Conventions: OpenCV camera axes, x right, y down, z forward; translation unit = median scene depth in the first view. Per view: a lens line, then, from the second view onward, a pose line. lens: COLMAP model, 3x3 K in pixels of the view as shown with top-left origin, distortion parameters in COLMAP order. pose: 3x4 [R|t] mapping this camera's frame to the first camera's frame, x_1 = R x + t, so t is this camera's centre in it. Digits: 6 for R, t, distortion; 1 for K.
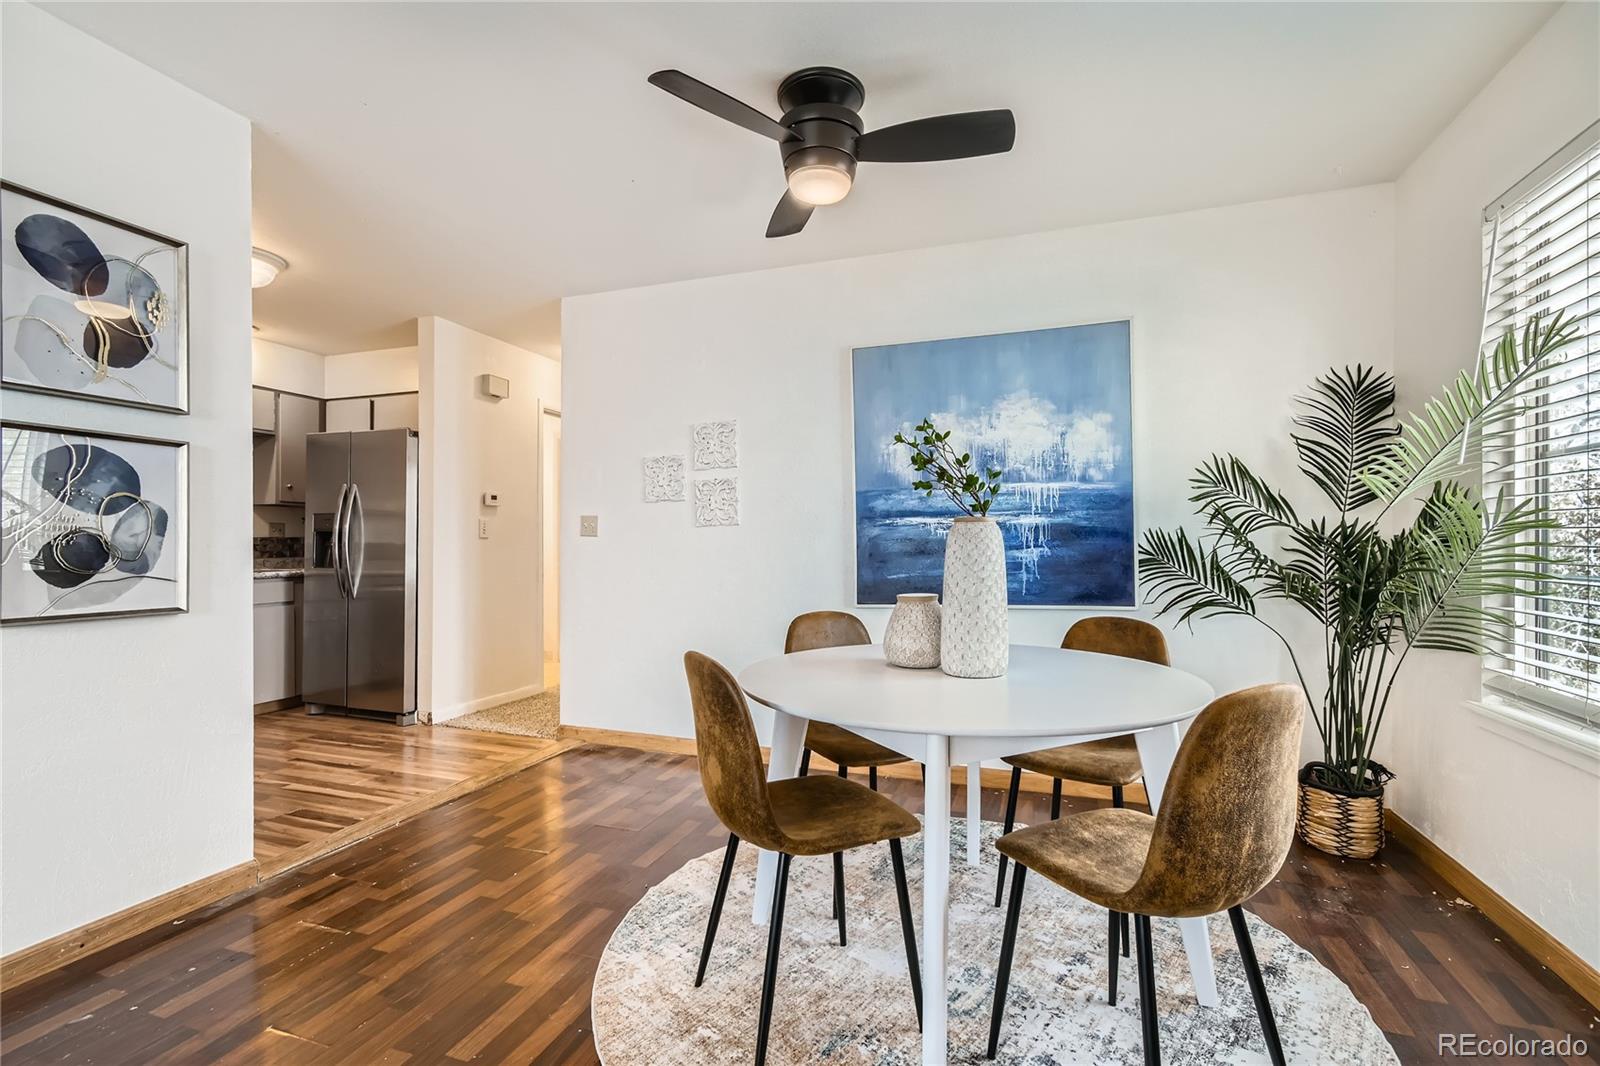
lens RADIAL K [[714.0, 0, 809.3], [0, 714.0, 536.2], [0, 0, 1]] dist [-0.010961, 0.008401]
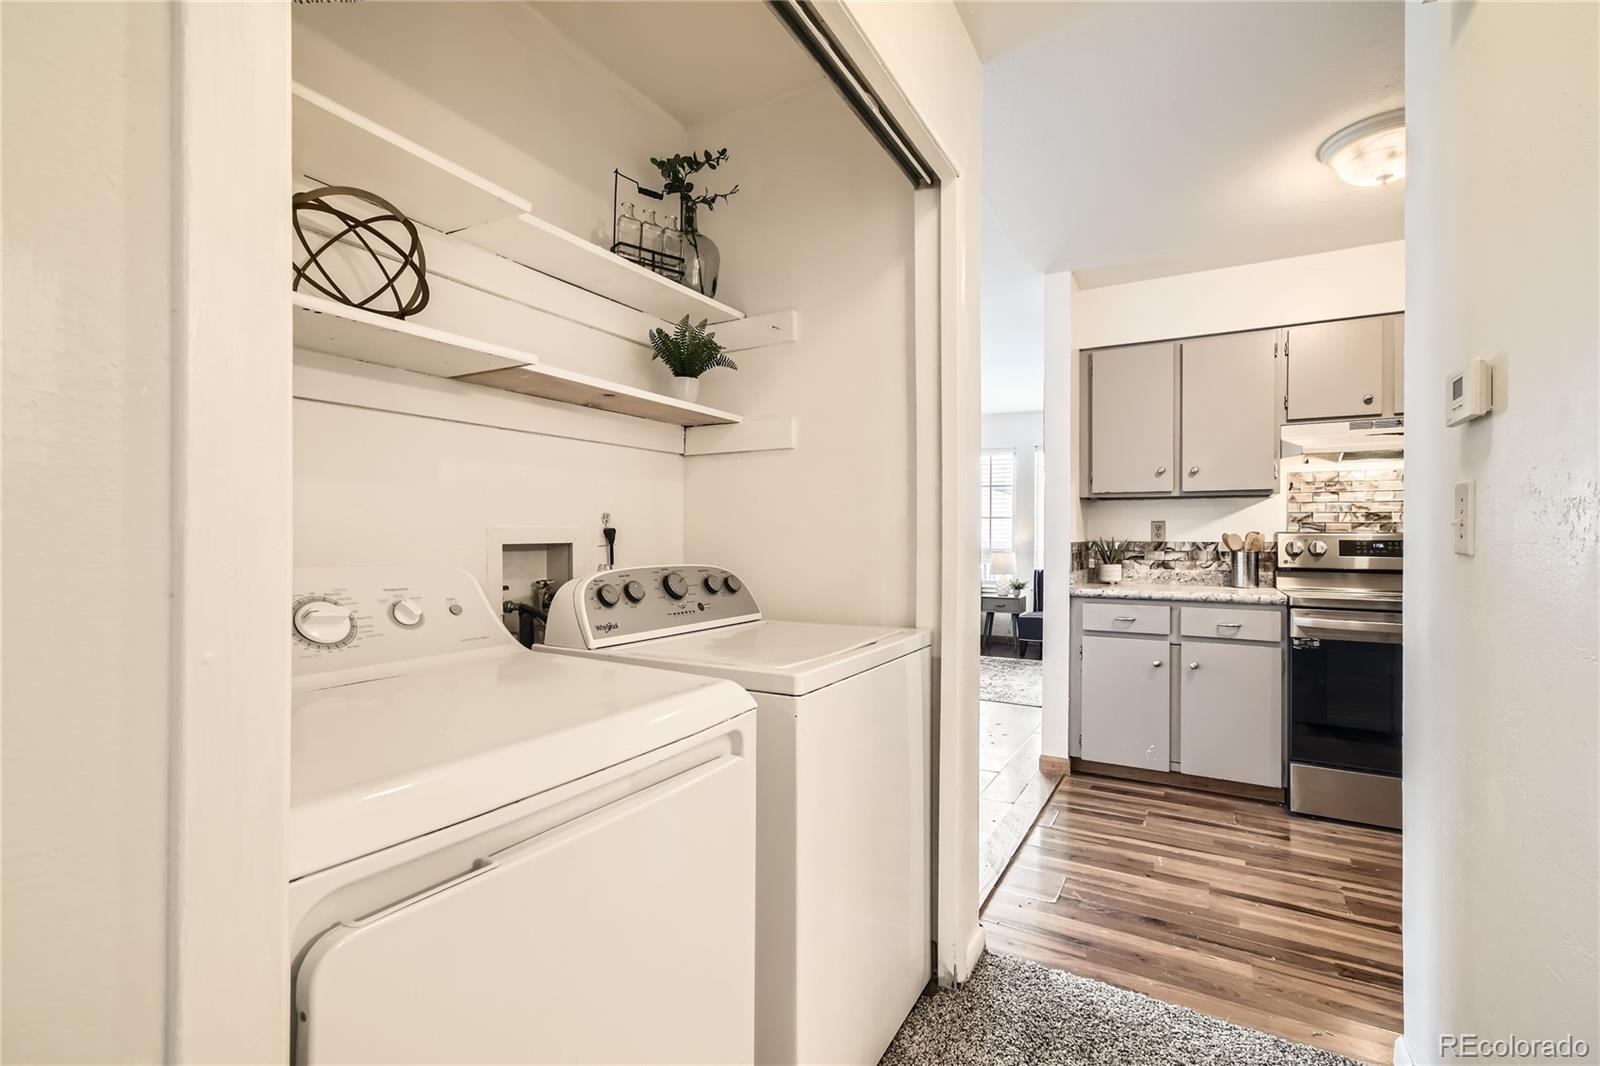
lens RADIAL K [[714.0, 0, 800.7], [0, 714.0, 526.4], [0, 0, 1]] dist [-0.010961, 0.008401]
pose [[-0.983289, -0.005309, 0.181974, -0.408843], [-0.009739, 0.999677, -0.023456, 0.003314], [-0.181791, -0.024836, -0.983024, 1.942638]]
